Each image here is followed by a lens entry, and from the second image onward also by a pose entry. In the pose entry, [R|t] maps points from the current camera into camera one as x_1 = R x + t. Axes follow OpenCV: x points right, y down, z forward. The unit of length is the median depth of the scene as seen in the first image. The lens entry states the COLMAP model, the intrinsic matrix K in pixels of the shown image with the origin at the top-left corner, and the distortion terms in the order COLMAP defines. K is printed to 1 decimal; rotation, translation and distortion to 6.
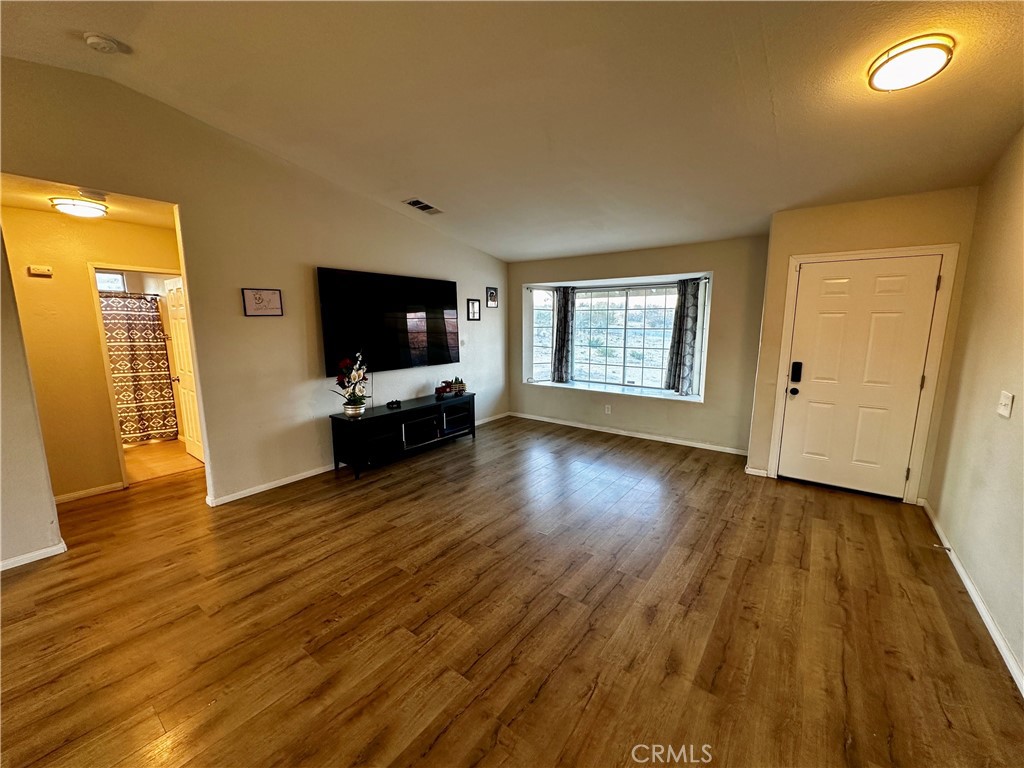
lens RADIAL K [[408.3, 0, 510.1], [0, 408.3, 384.4], [0, 0, 1]] dist [-0.000430, 0.000091]
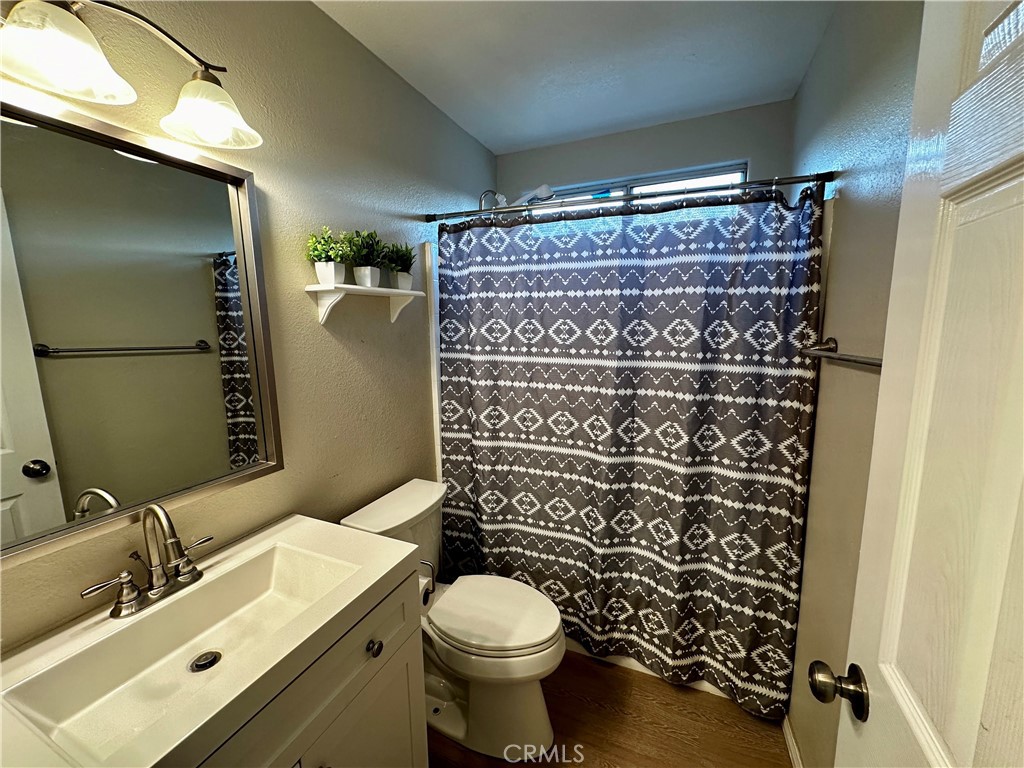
lens RADIAL K [[408.3, 0, 511.1], [0, 408.3, 383.8], [0, 0, 1]] dist [-0.000430, 0.000091]
pose [[0.235898, 0.142055, -0.961339, -0.687052], [-0.136753, 0.984266, 0.111886, -0.102414], [0.962107, 0.105073, 0.251613, 0.803098]]
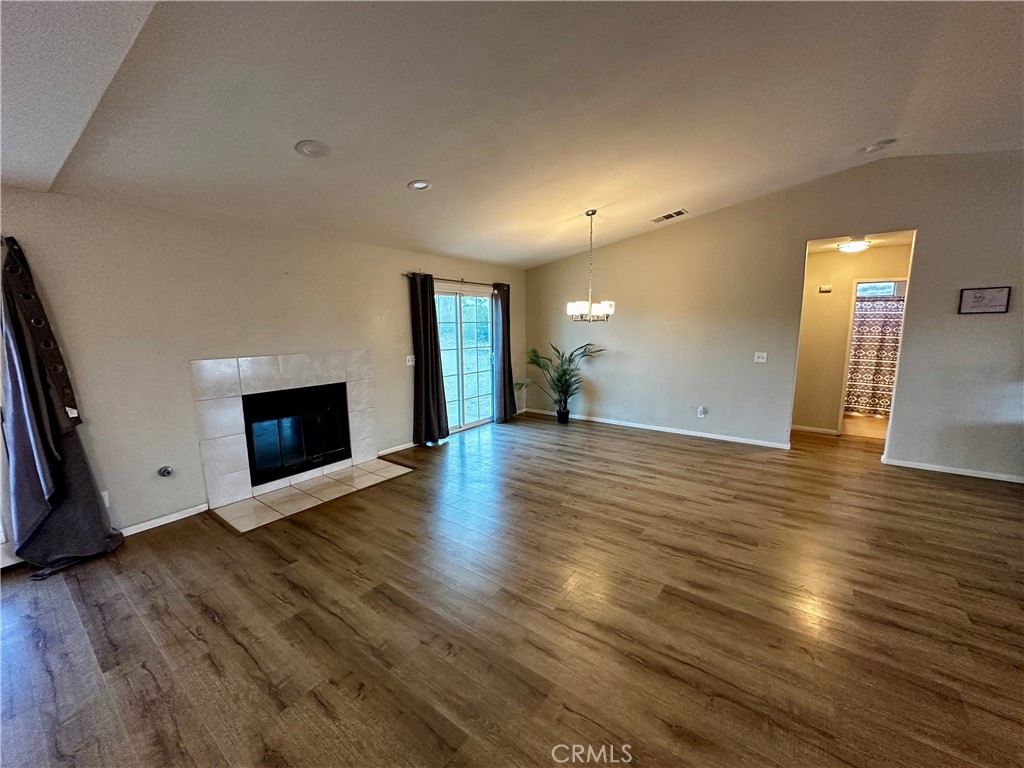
lens RADIAL K [[408.3, 0, 512.6], [0, 408.3, 385.6], [0, 0, 1]] dist [-0.000430, 0.000091]
pose [[0.010725, 0.152249, -0.988284, 0.342634], [-0.146111, 0.977971, 0.149075, 0.027501], [0.989210, 0.142801, 0.032734, -0.160981]]
